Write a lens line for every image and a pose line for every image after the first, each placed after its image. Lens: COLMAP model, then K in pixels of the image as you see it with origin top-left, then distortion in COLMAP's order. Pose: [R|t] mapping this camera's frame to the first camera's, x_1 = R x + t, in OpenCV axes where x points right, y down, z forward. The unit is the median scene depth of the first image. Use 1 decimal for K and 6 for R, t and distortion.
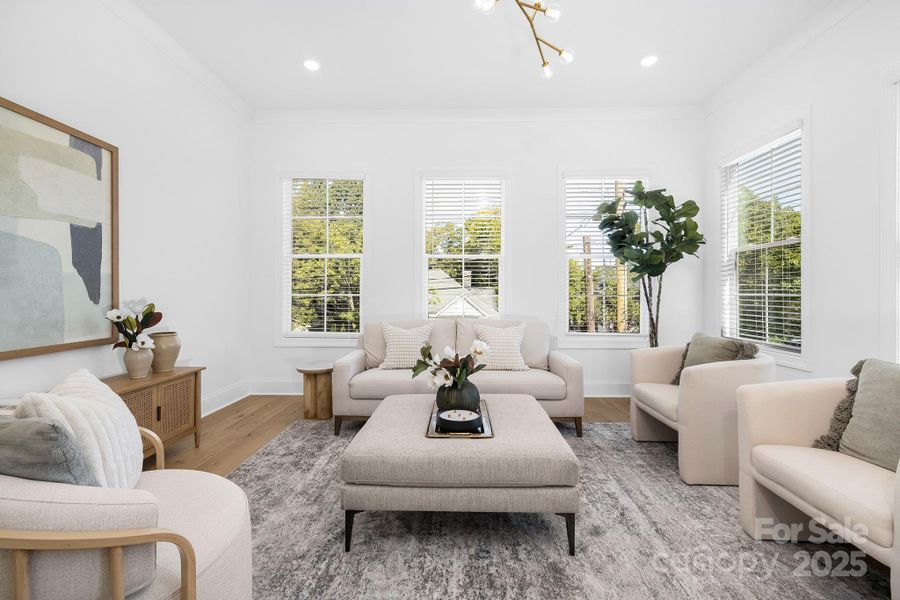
lens RADIAL K [[383.7, 0, 450.7], [0, 383.7, 296.9], [0, 0, 1]] dist [-0.001301, 0.000431]
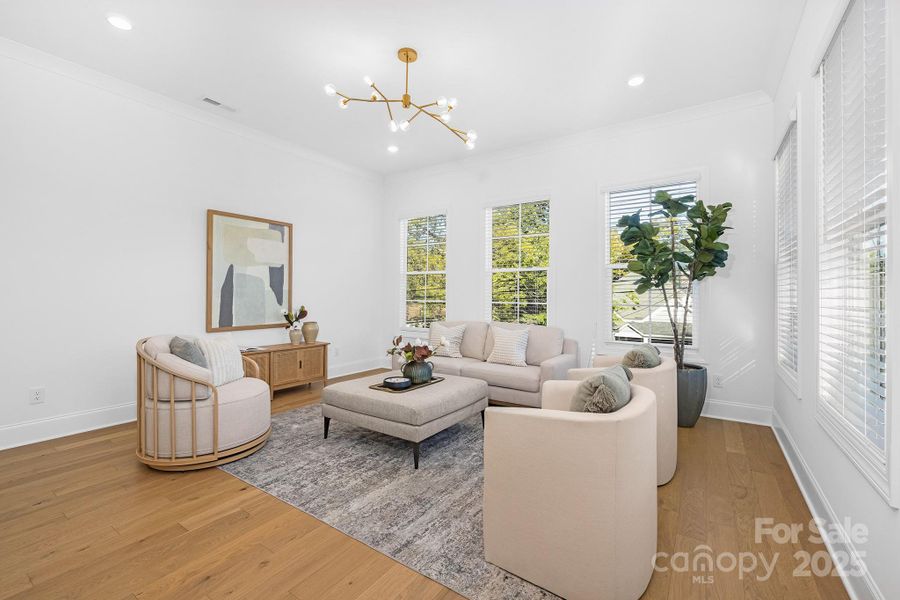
lens RADIAL K [[383.7, 0, 449.7], [0, 383.7, 298.9], [0, 0, 1]] dist [-0.001301, 0.000431]
pose [[0.838263, 0.008022, -0.545207, 0.871971], [-0.010857, 0.999939, -0.001979, -0.021157], [0.545158, 0.007578, 0.838299, -0.178623]]
